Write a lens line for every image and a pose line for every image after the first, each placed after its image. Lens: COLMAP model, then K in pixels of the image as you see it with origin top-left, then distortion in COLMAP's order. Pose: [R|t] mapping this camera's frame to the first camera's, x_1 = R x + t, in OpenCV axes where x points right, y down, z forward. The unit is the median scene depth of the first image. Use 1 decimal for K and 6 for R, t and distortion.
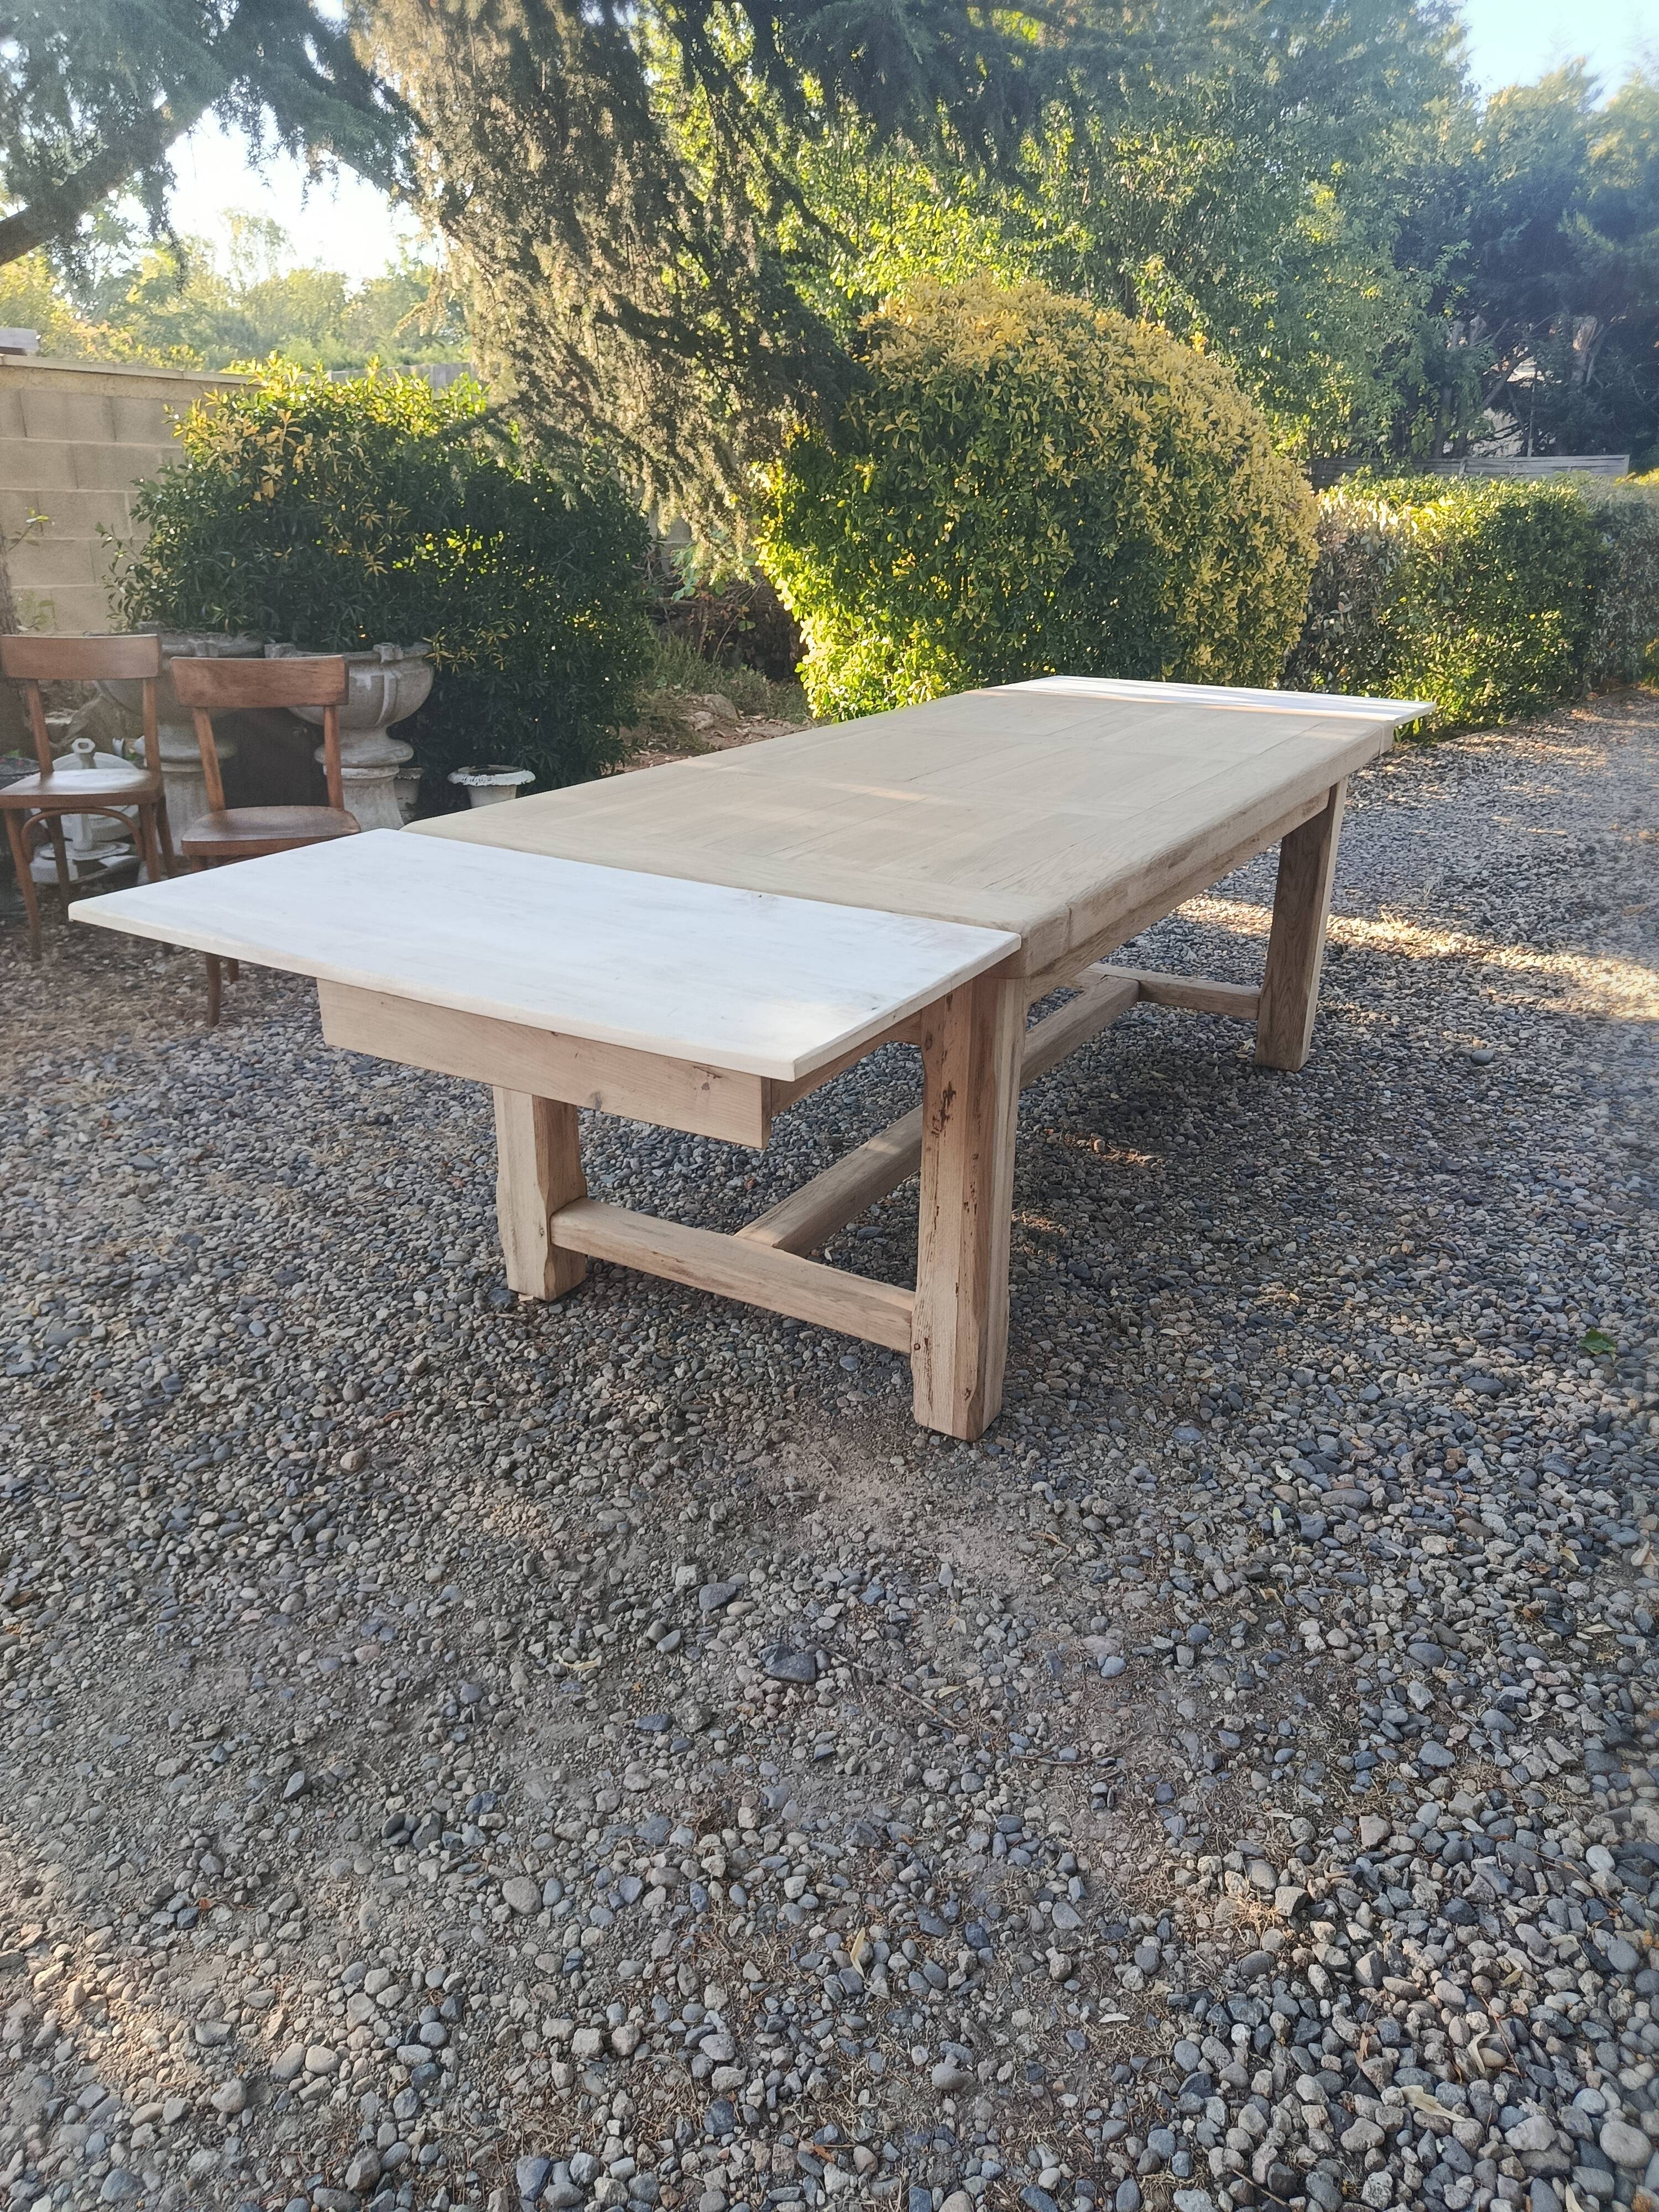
lens RADIAL K [[1547.3, 0, 802.2], [0, 1547.3, 1115.4], [0, 0, 1]] dist [0.026713, -0.033318]
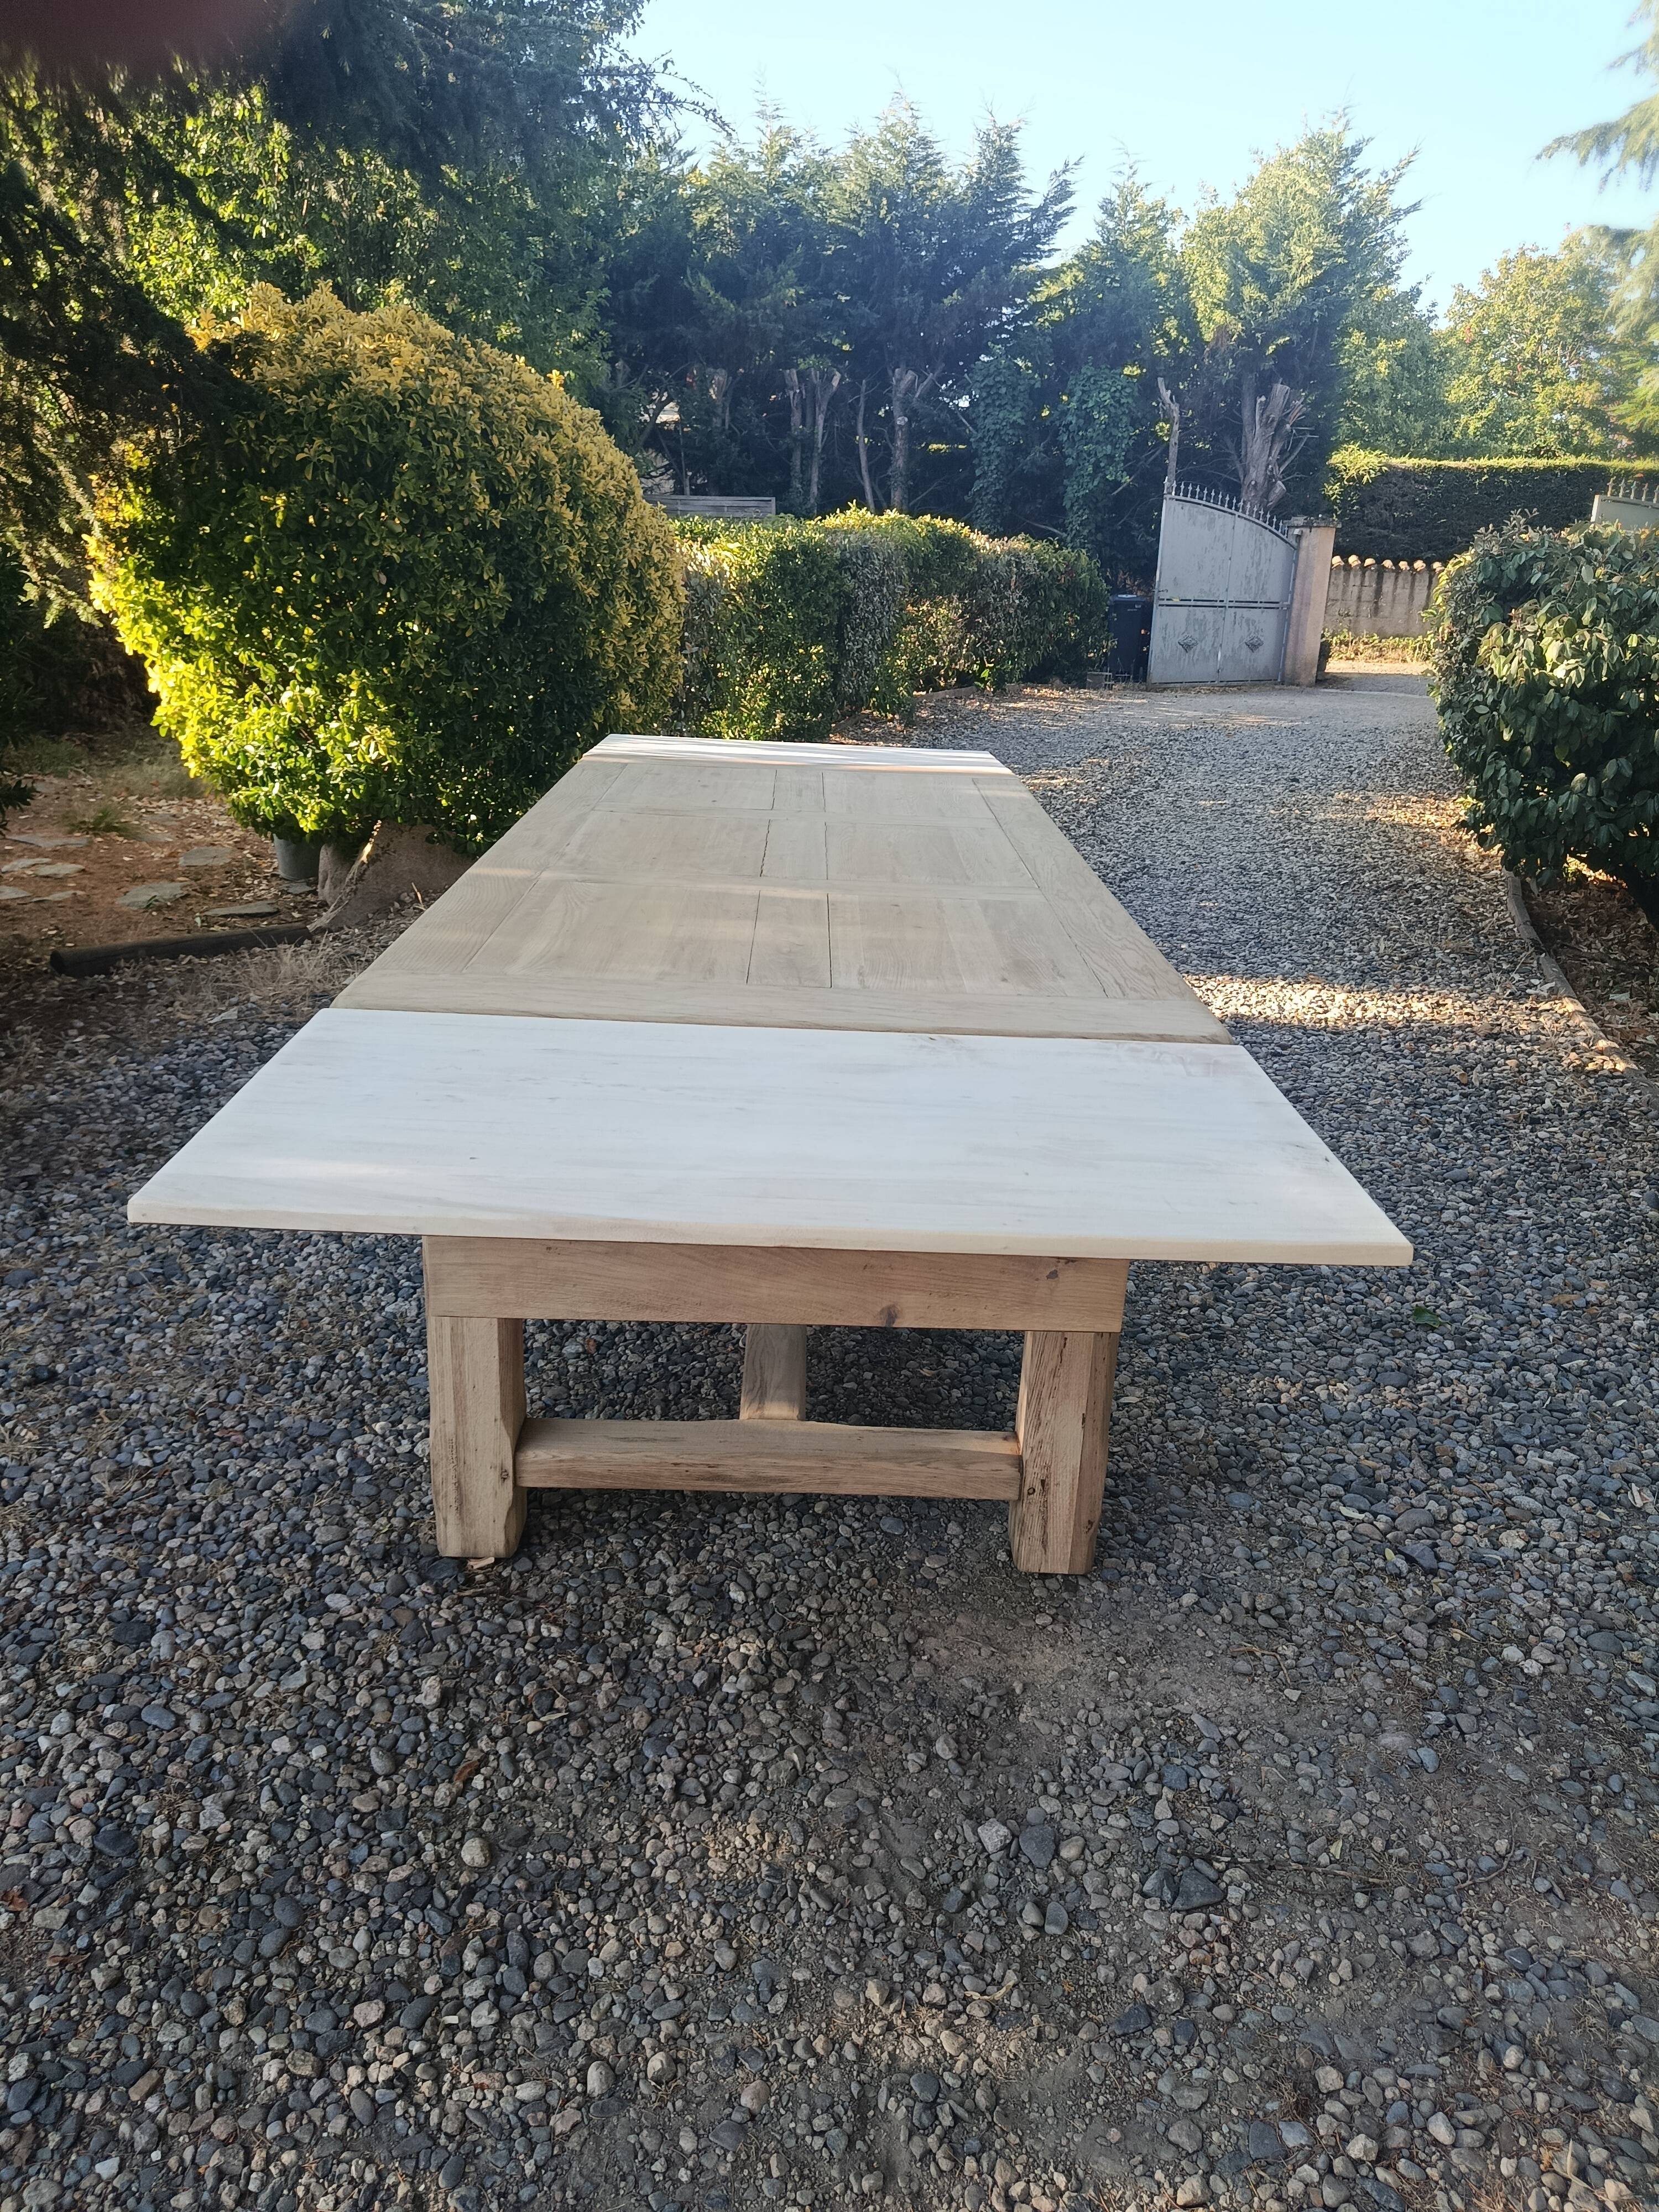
lens RADIAL K [[1569.9, 0, 820.3], [0, 1569.9, 1107.9], [0, 0, 1]] dist [0.006911, -0.018051]
pose [[0.852112, -0.157566, 0.499078, -0.341670], [0.166702, 0.985649, 0.026560, -0.089405], [-0.496101, 0.060566, 0.866150, 0.176145]]
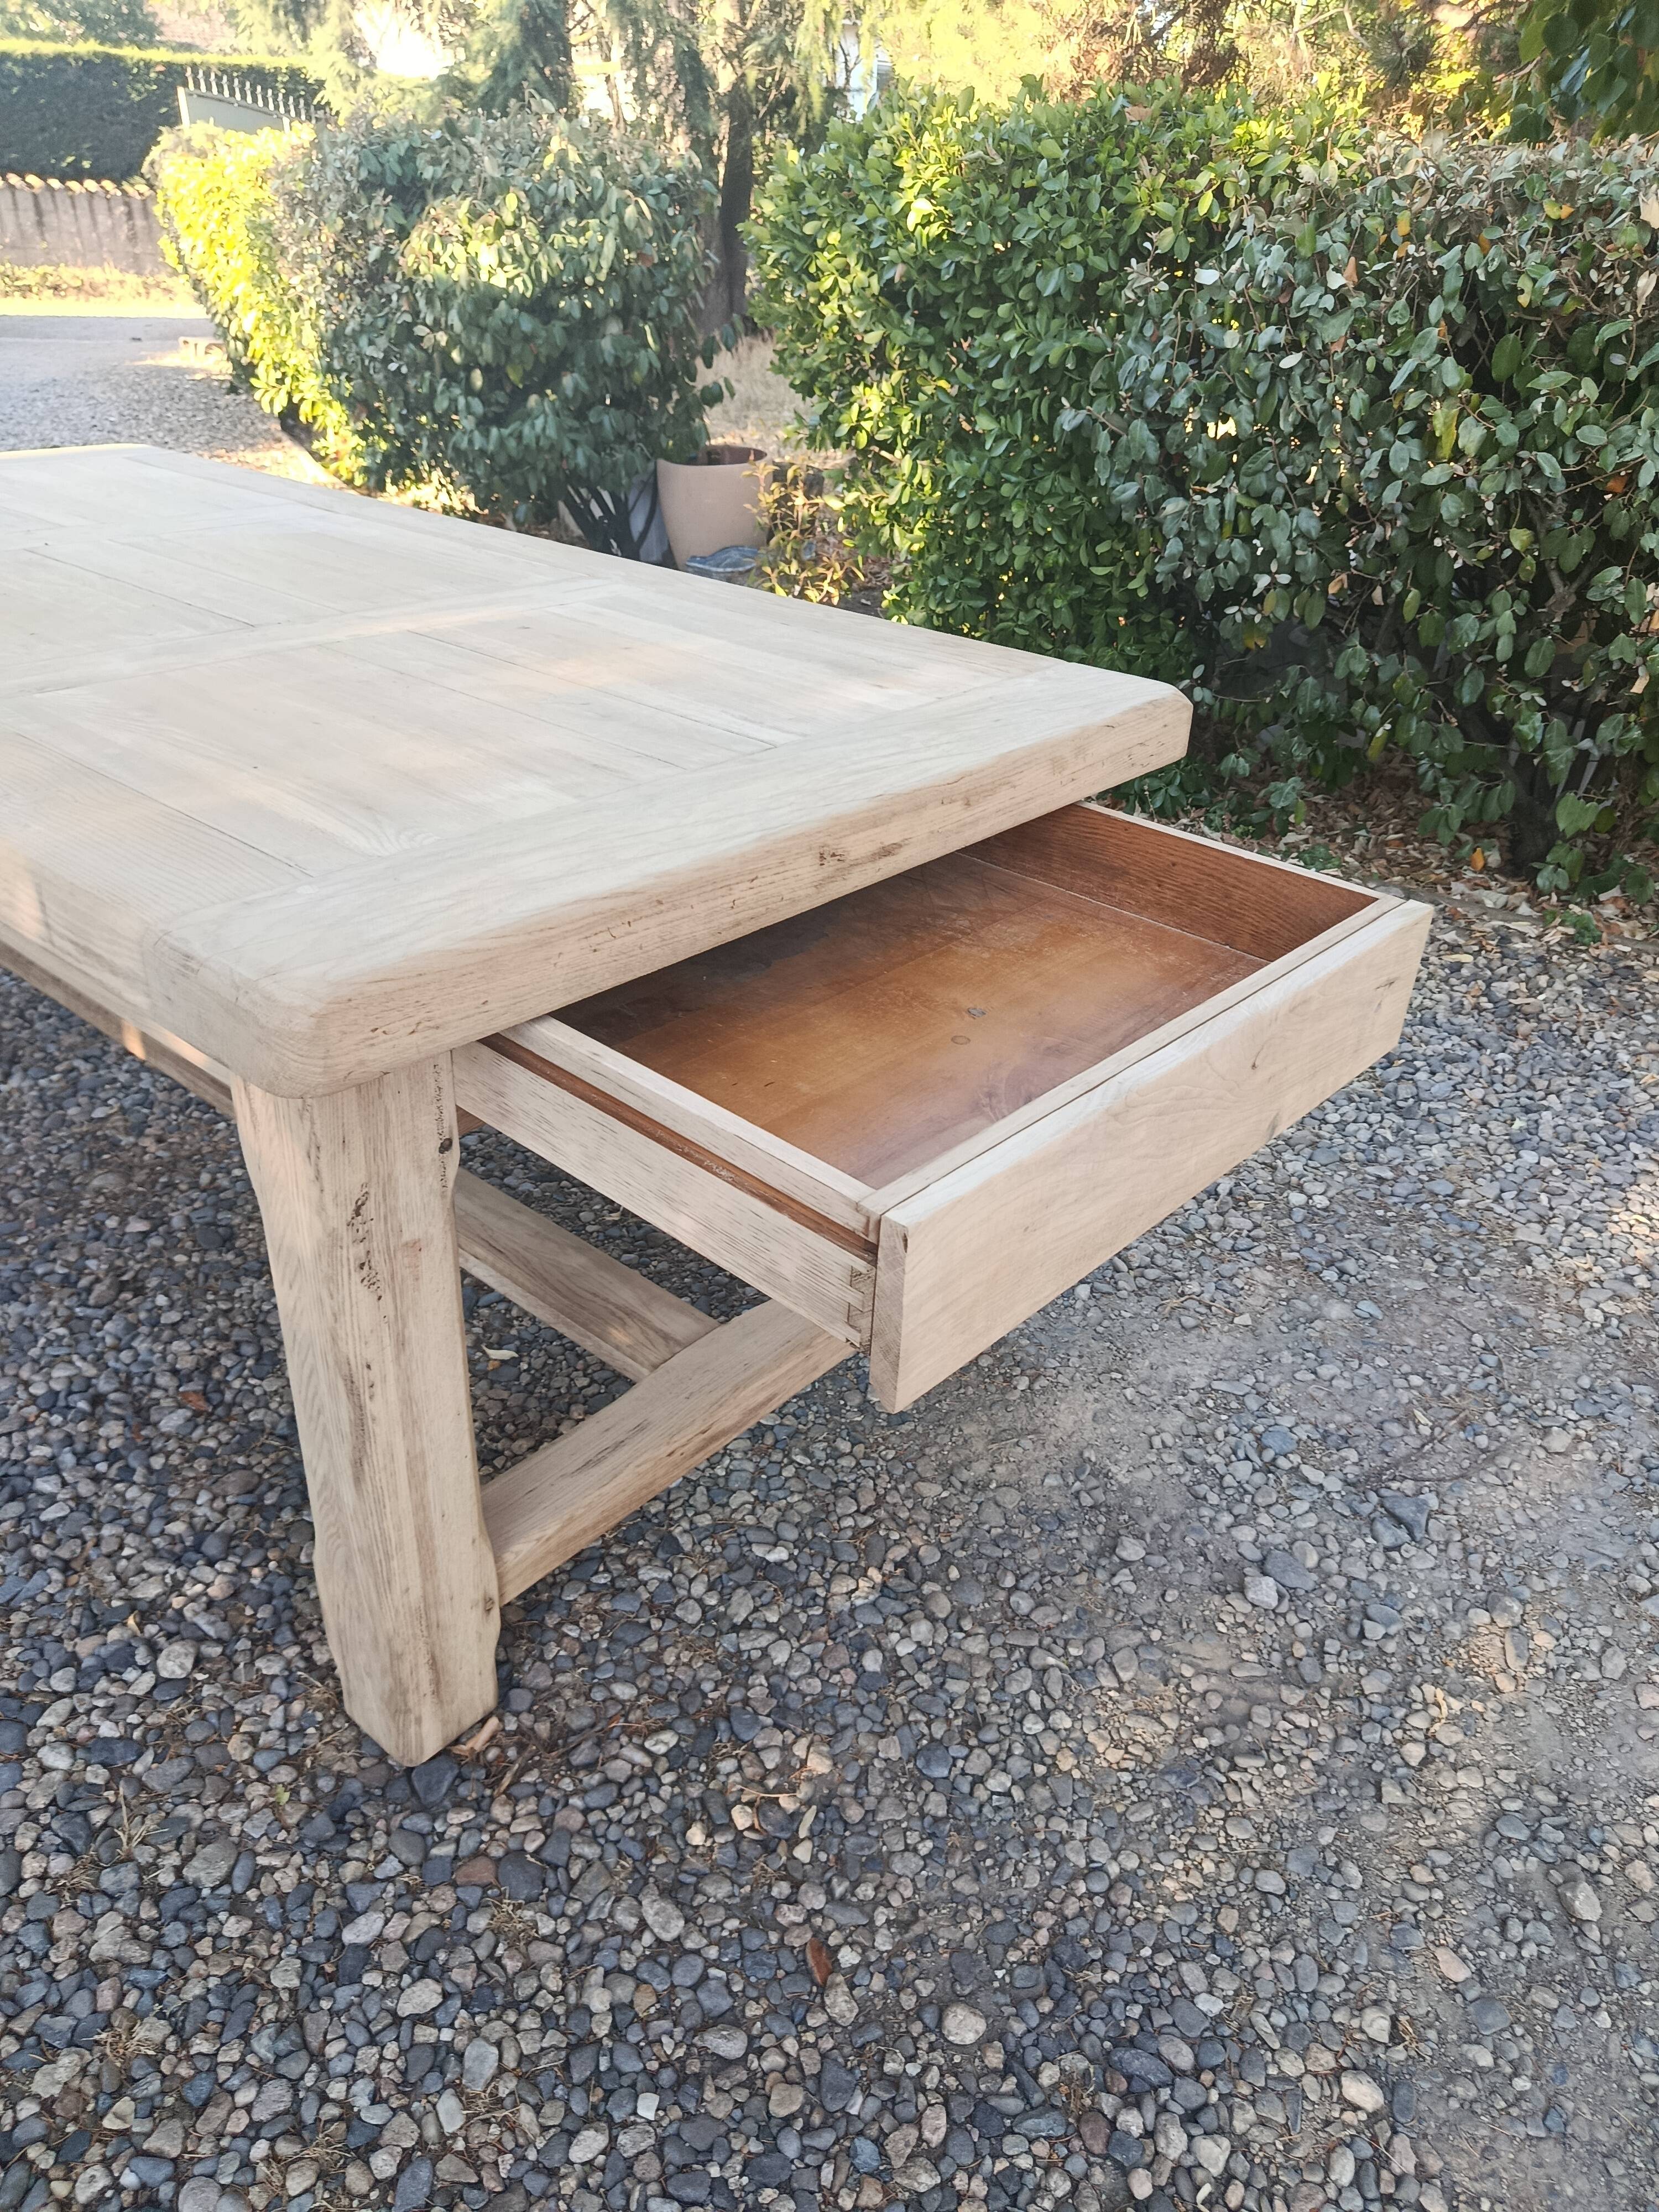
lens RADIAL K [[1569.9, 0, 855.6], [0, 1569.9, 1113.5], [0, 0, 1]] dist [0.006911, -0.018051]
pose [[0.159738, -0.491268, 0.856235, -0.443873], [0.332679, 0.843424, 0.421853, -0.211052], [-0.929413, 0.217466, 0.298162, 0.583329]]
